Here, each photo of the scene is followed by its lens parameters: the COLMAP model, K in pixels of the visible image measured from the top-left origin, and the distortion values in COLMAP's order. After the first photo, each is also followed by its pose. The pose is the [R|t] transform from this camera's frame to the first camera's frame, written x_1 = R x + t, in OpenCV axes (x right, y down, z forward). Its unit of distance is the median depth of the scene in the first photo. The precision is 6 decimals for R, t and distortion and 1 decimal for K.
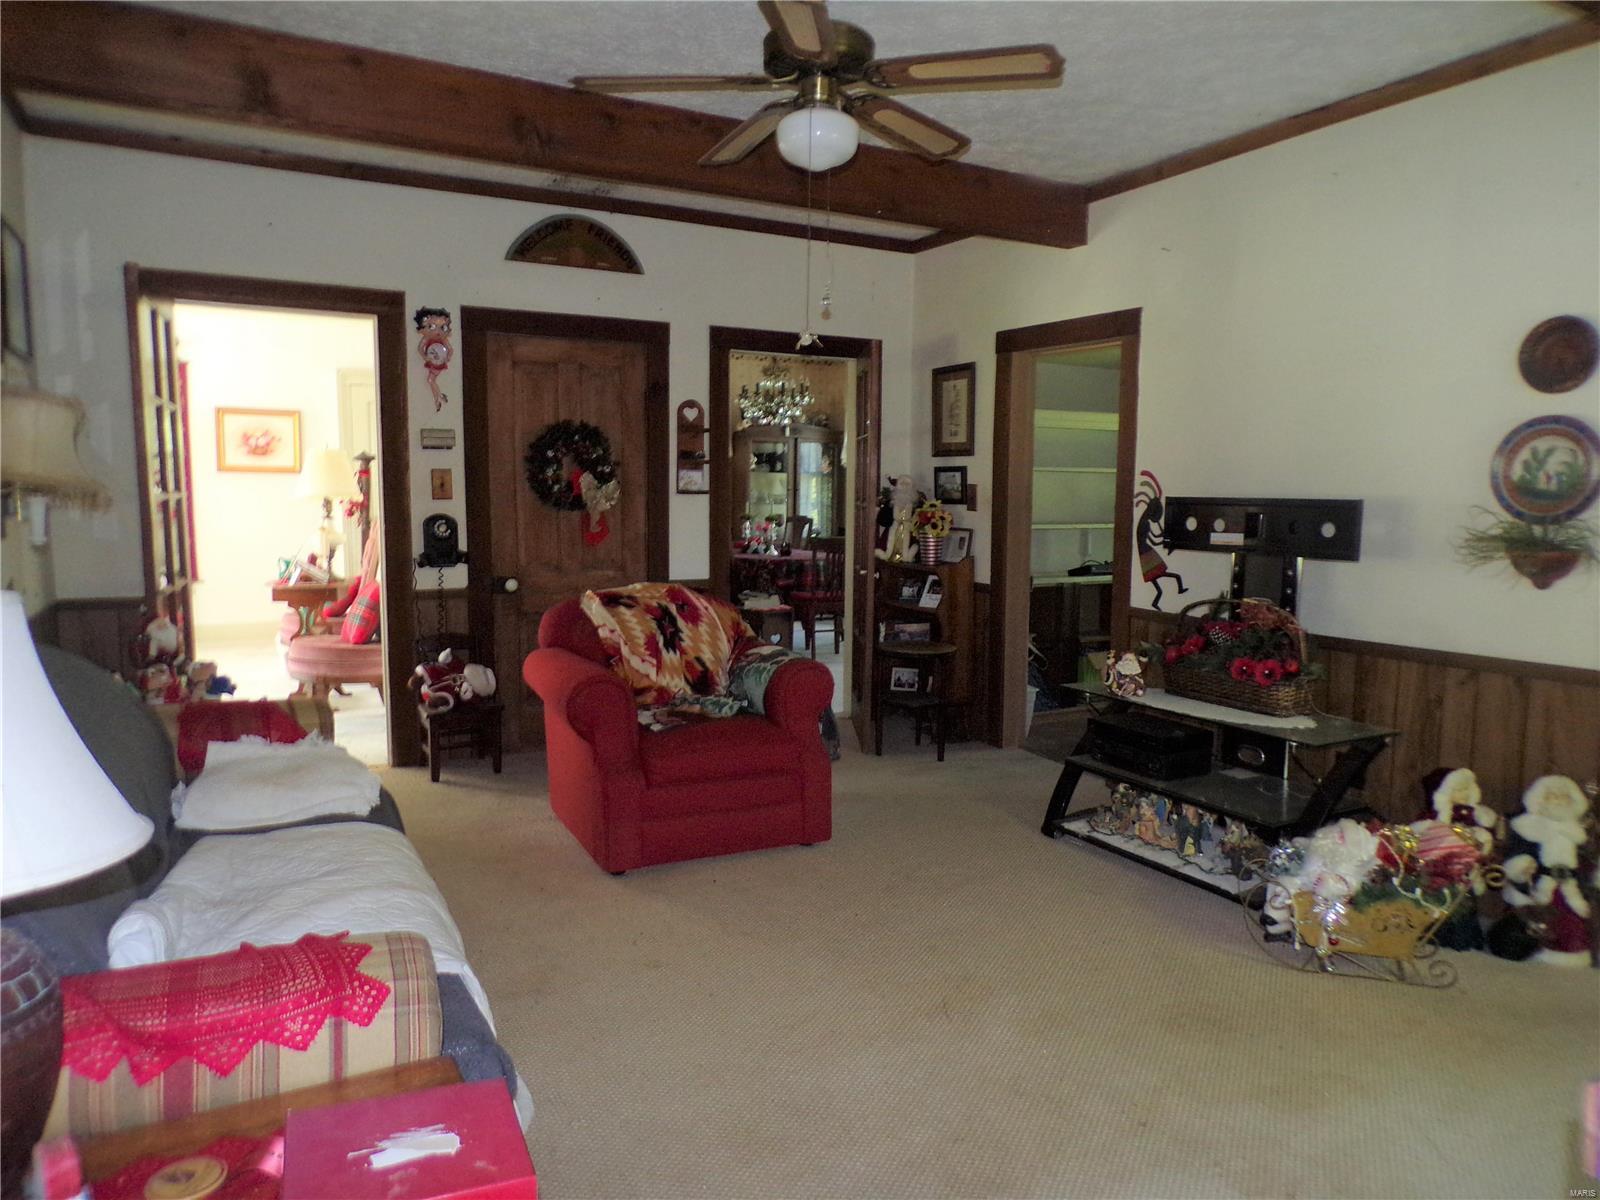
lens RADIAL K [[1106.0, 0, 804.8], [0, 1106.0, 598.0], [0, 0, 1]] dist [0.003834, 0.001108]
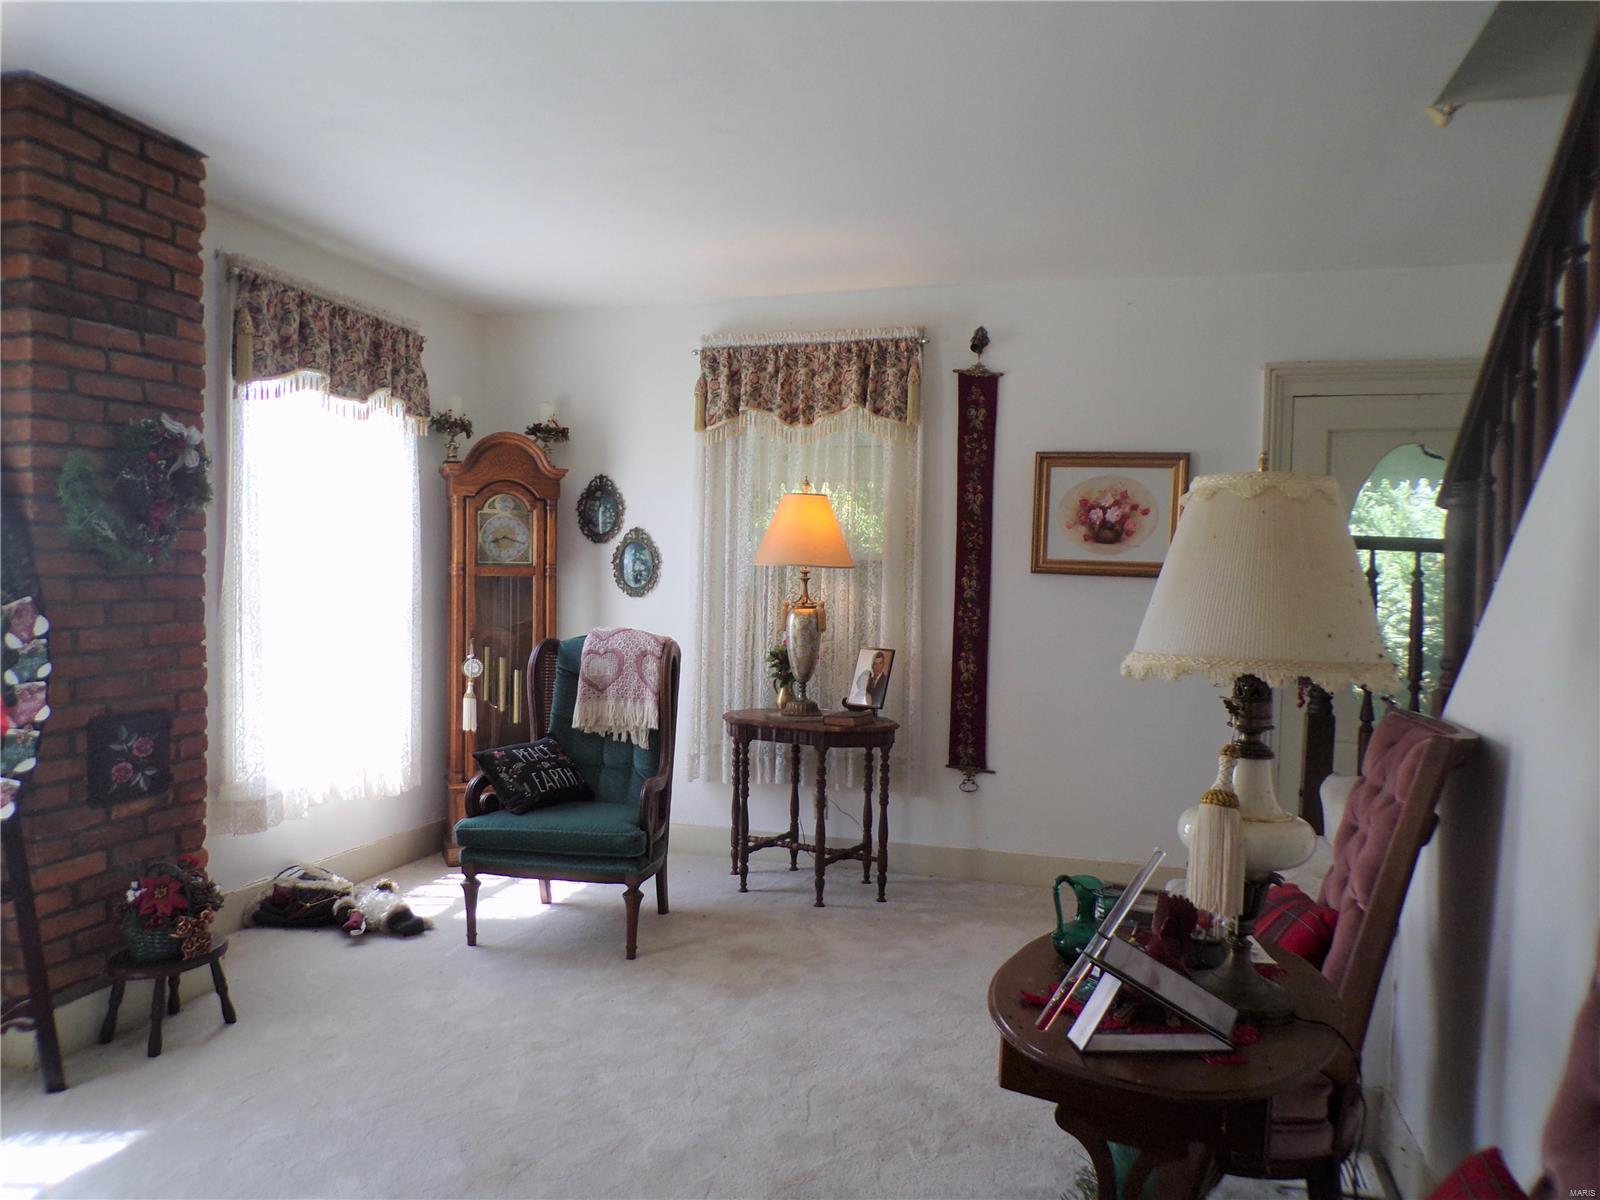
lens RADIAL K [[1106.0, 0, 803.6], [0, 1106.0, 601.1], [0, 0, 1]] dist [0.003834, 0.001108]
pose [[0.721509, 0.028317, -0.691825, -0.239483], [-0.094088, 0.993905, -0.057444, -0.058728], [0.685982, 0.106539, 0.719776, 0.541030]]
